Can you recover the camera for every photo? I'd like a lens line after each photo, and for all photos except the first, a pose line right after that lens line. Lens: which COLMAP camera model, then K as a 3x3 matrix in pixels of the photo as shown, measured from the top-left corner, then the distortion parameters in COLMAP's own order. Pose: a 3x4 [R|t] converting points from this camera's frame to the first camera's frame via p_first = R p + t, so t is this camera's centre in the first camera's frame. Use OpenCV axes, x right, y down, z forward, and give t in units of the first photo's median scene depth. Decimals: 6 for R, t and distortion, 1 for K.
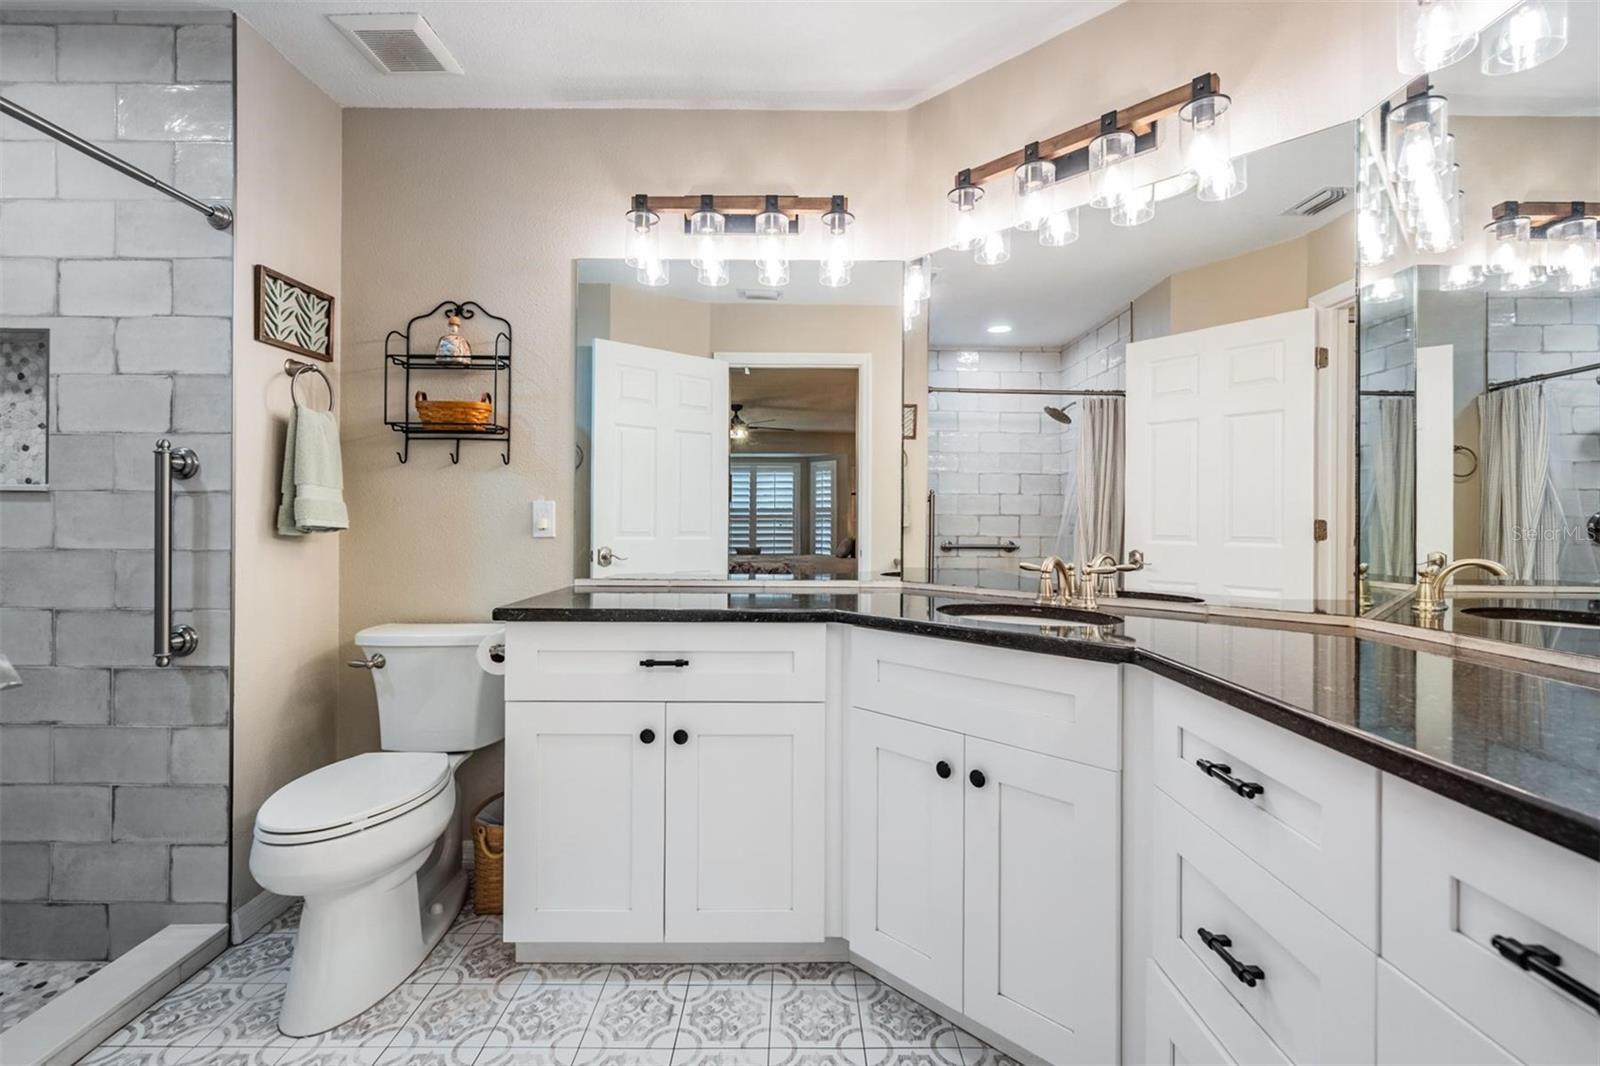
lens RADIAL K [[693.4, 0, 798.1], [0, 693.4, 533.4], [0, 0, 1]] dist [-0.002827, 0.000240]
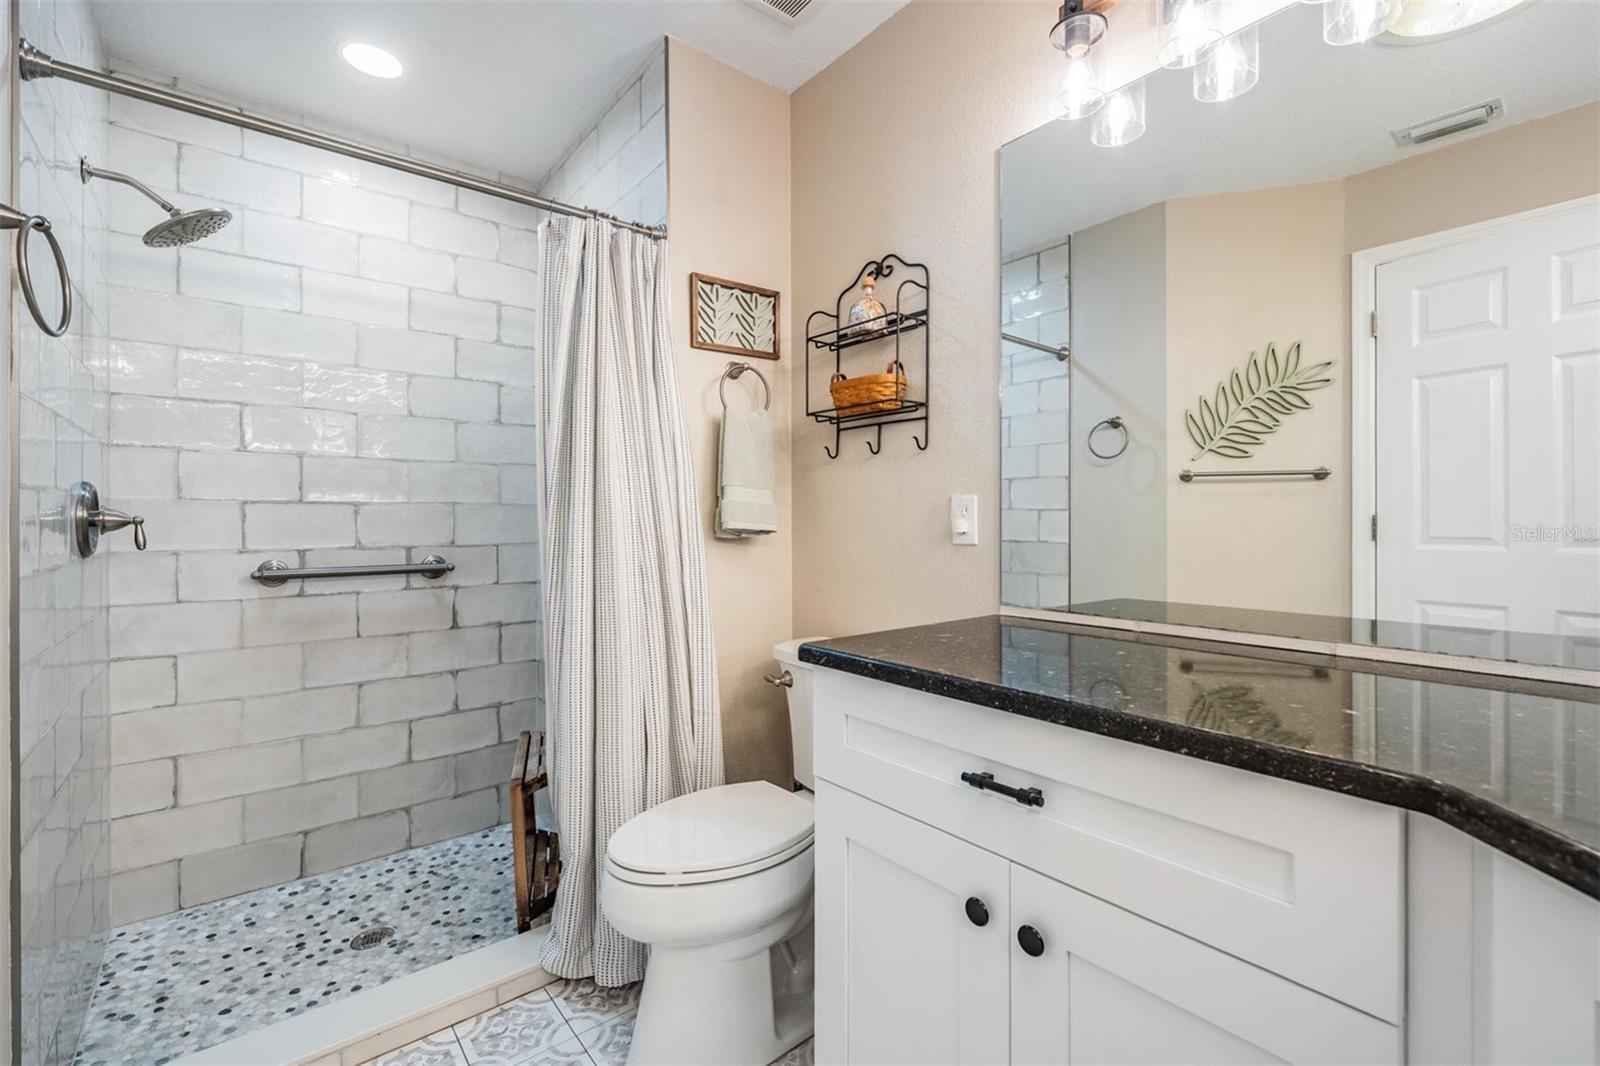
lens RADIAL K [[693.4, 0, 796.1], [0, 693.4, 522.8], [0, 0, 1]] dist [-0.002827, 0.000240]
pose [[0.629606, -0.003594, -0.776906, 0.095344], [-0.007497, 0.999915, -0.010701, -0.008577], [0.776878, 0.012562, 0.629526, 0.417569]]
